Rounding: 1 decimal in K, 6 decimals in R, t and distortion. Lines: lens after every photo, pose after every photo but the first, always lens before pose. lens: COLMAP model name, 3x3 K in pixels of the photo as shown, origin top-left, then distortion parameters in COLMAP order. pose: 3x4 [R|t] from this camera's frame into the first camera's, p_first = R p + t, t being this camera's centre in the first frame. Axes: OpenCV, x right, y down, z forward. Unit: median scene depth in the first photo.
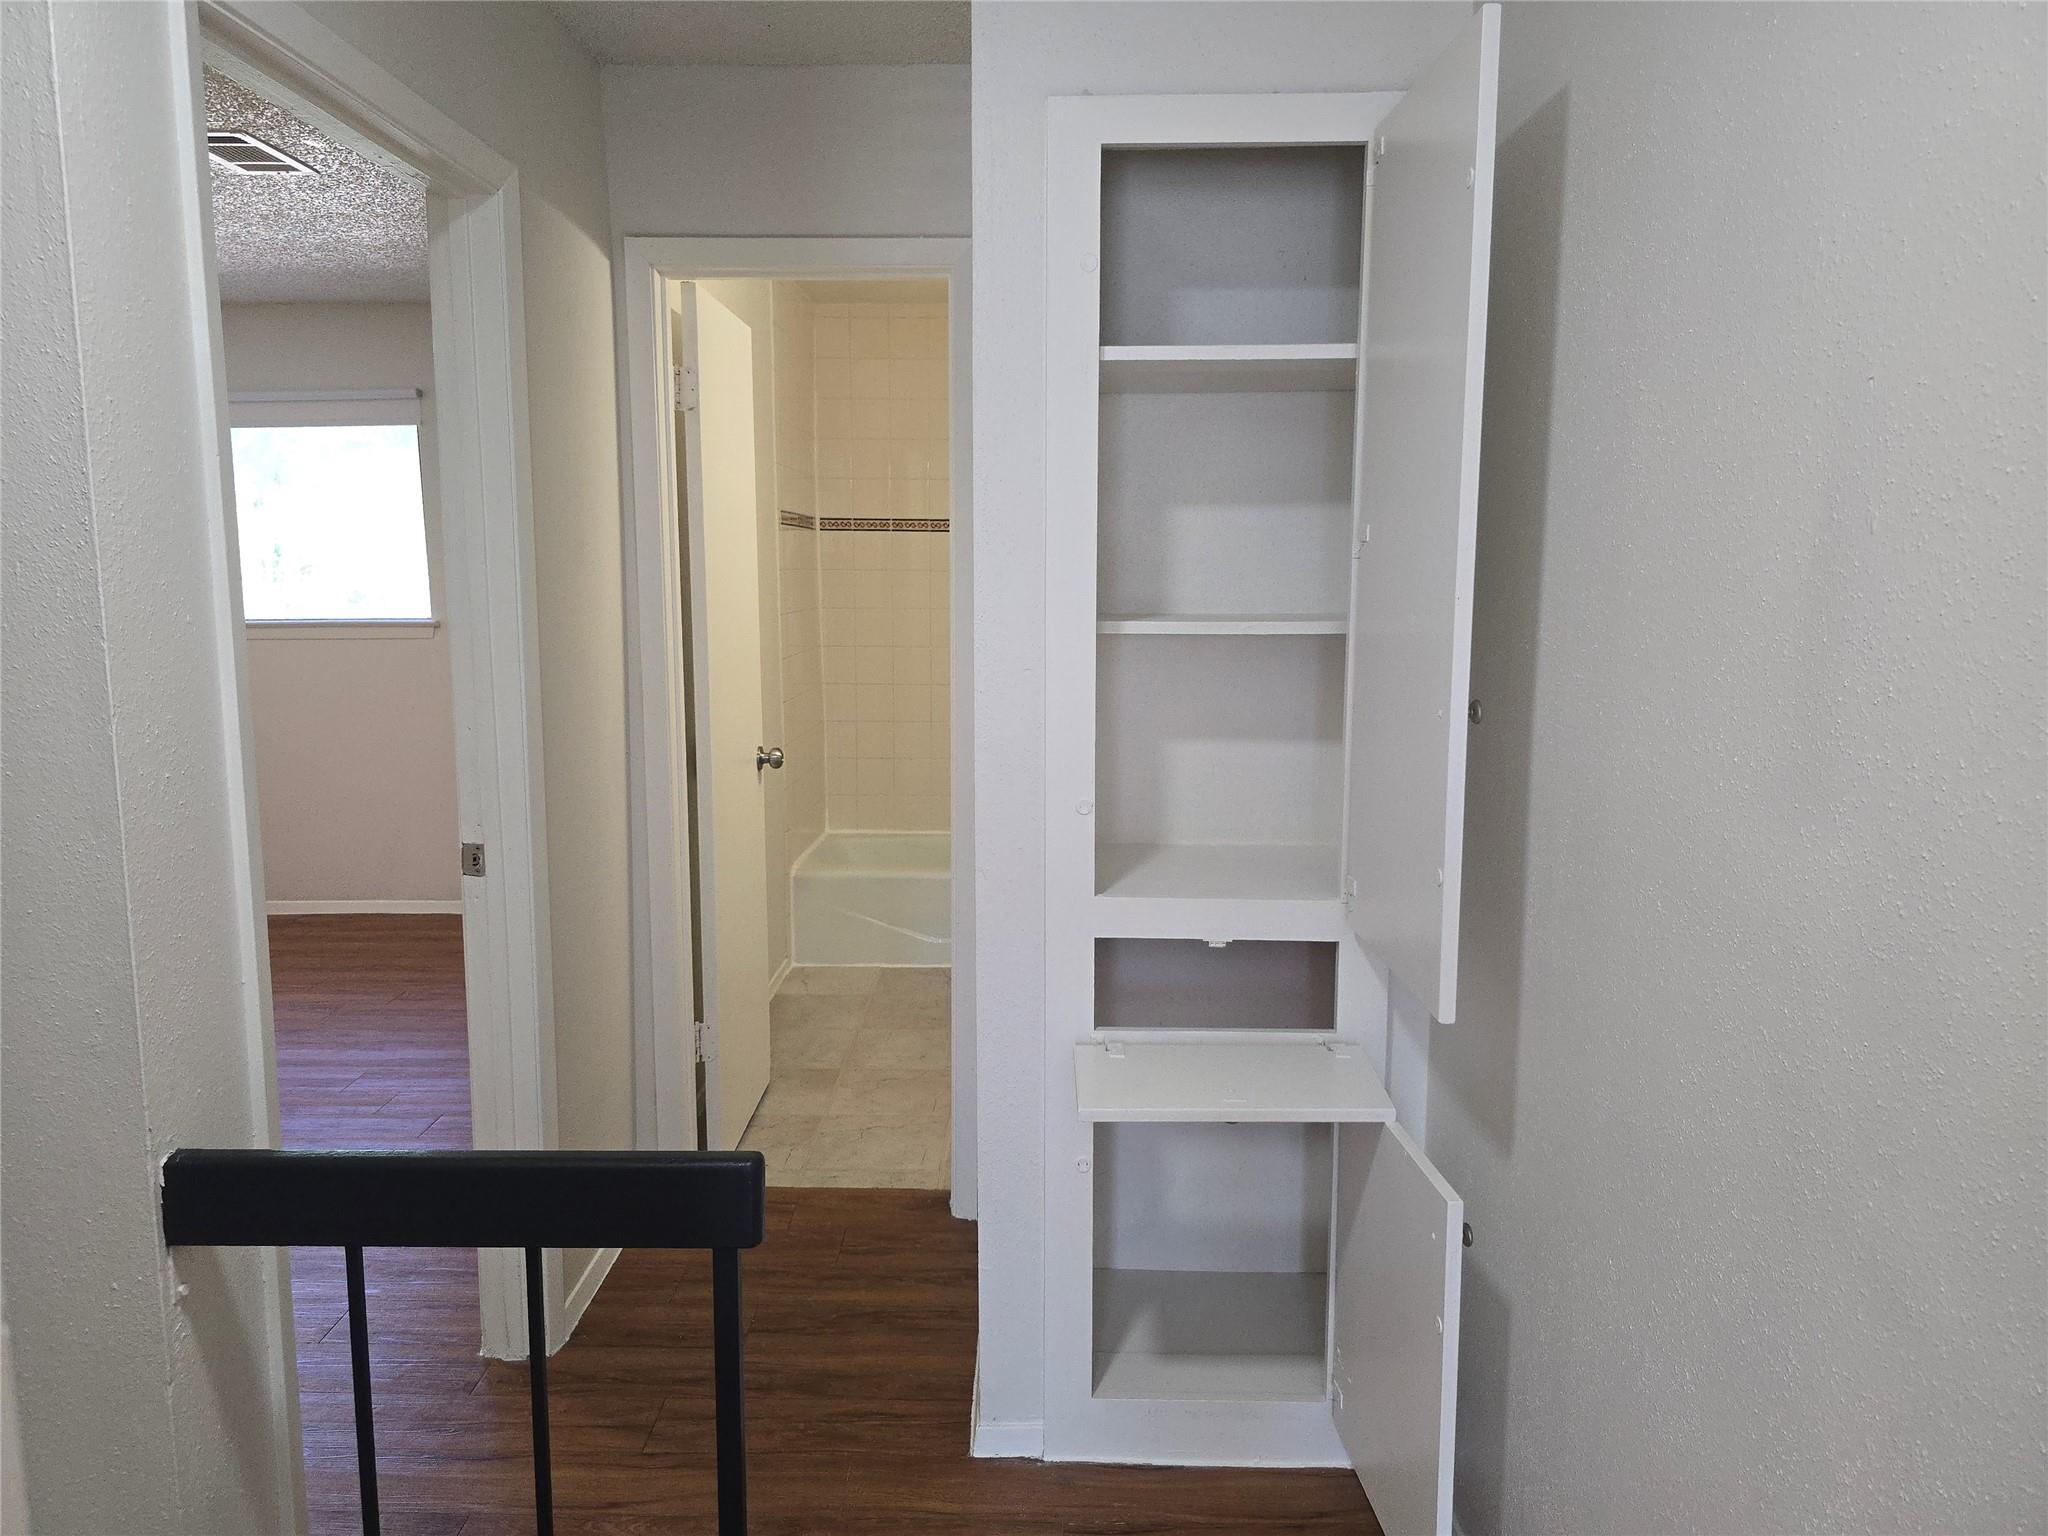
lens RADIAL K [[1372.3, 0, 1029.0], [0, 1372.3, 752.0], [0, 0, 1]] dist [0.044720, -0.012500]
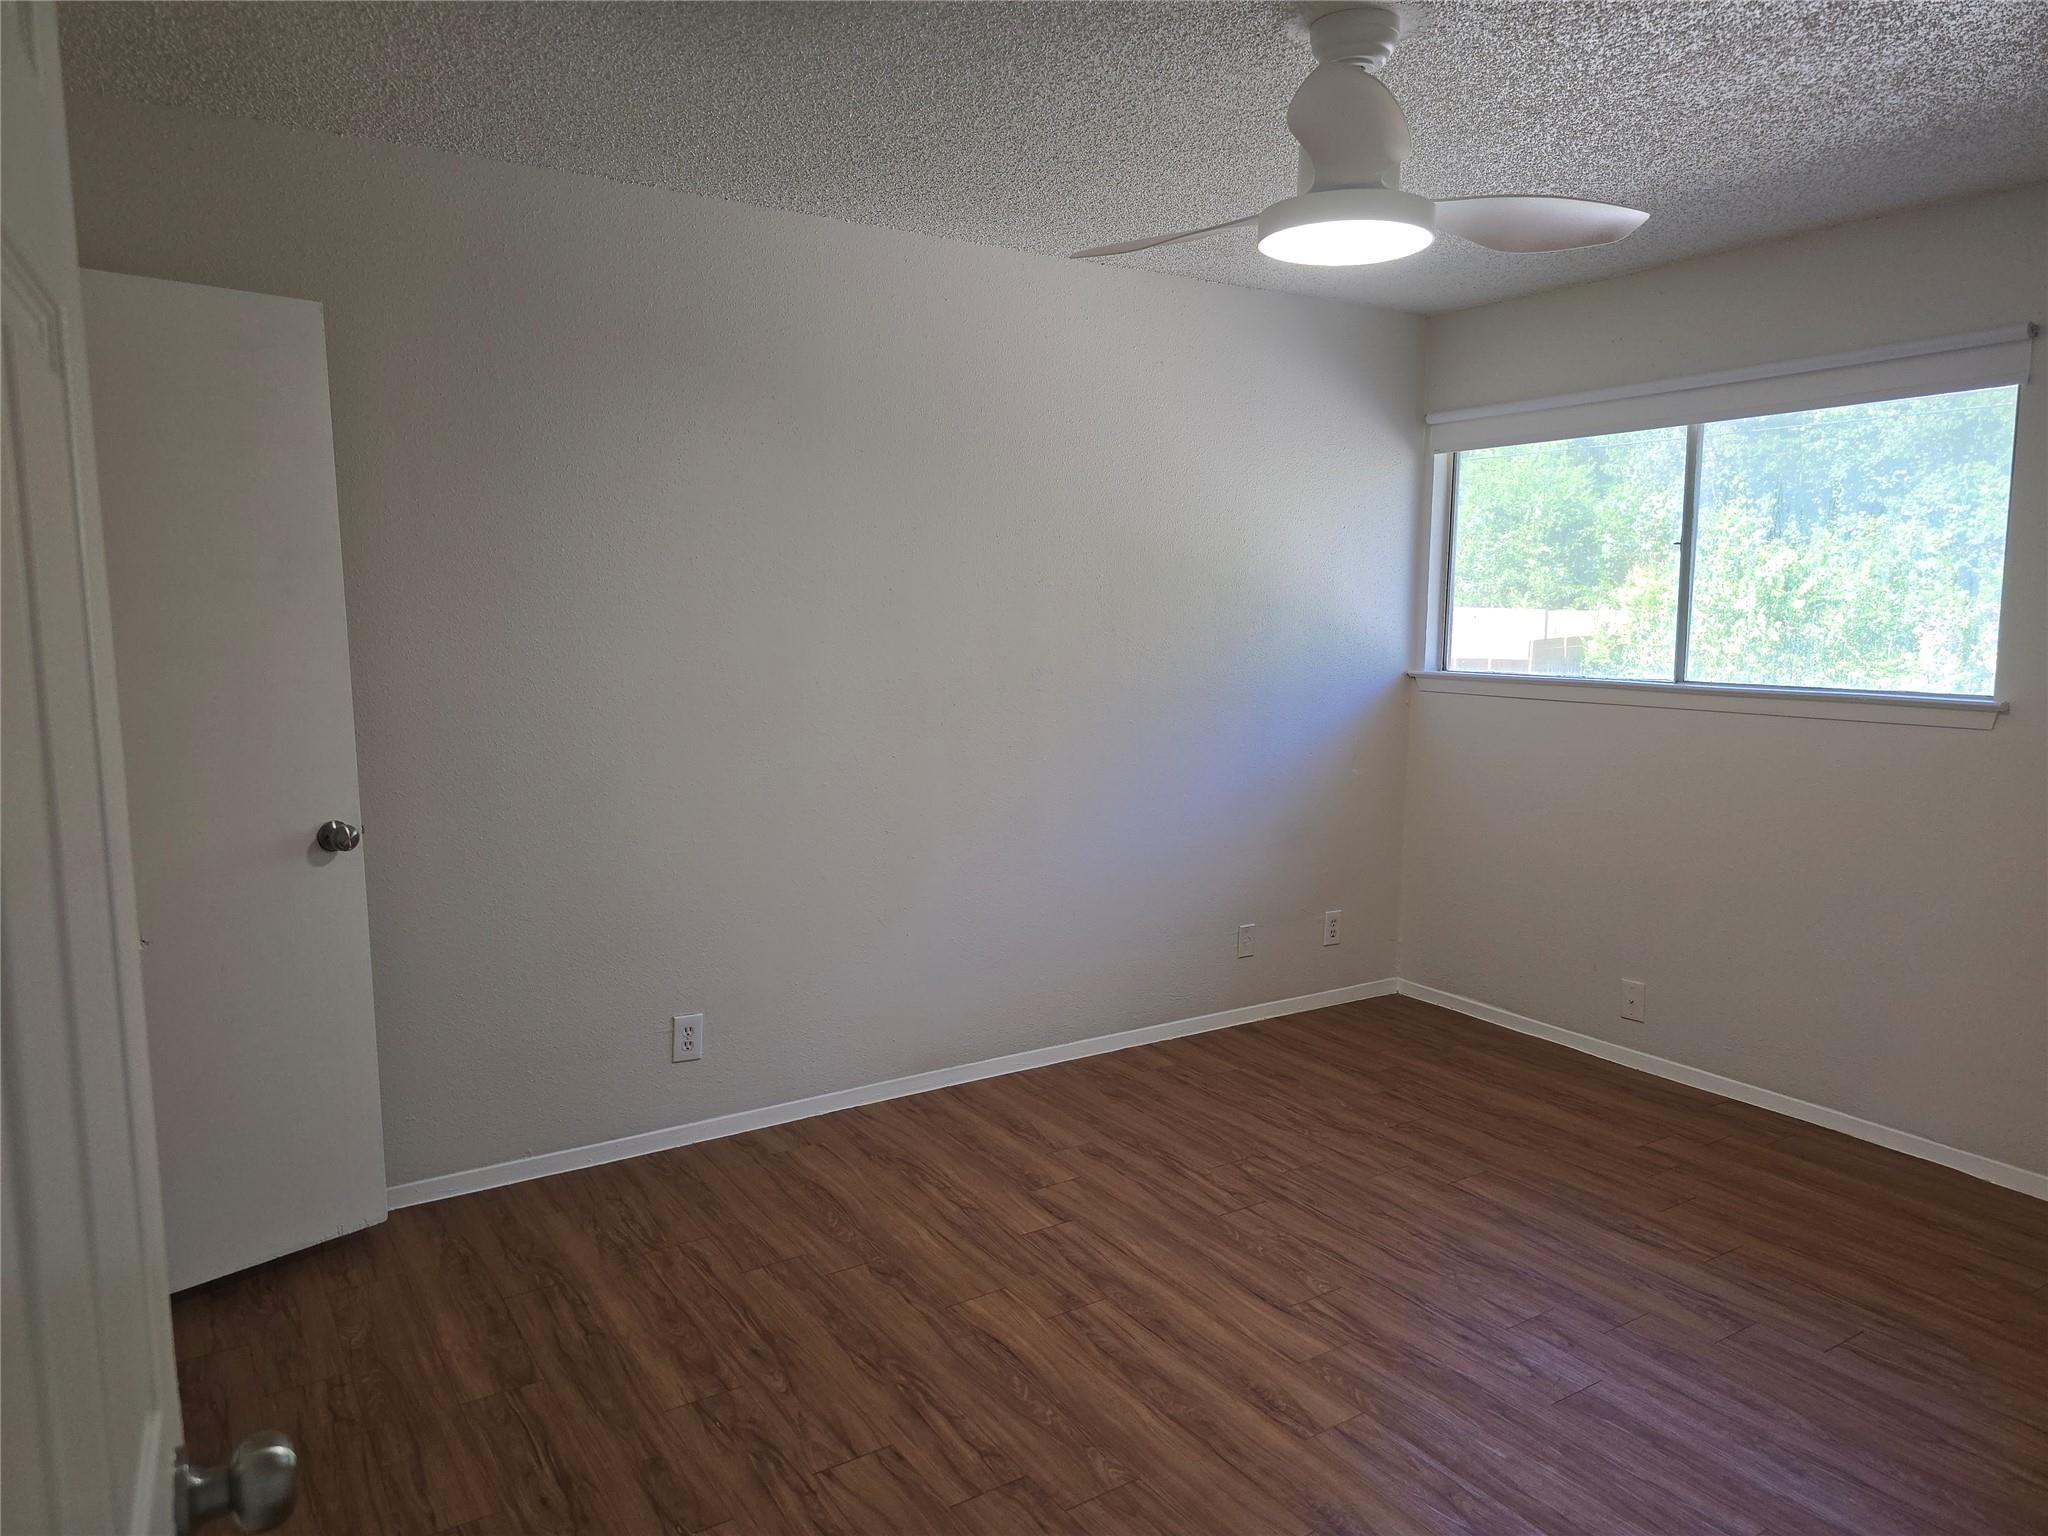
lens RADIAL K [[1372.3, 0, 1025.7], [0, 1372.3, 760.8], [0, 0, 1]] dist [0.044720, -0.012500]
pose [[0.547092, 0.096821, -0.831454, -0.176922], [-0.113809, 0.992668, 0.040708, -0.054006], [0.829299, 0.072356, 0.554100, 0.357377]]
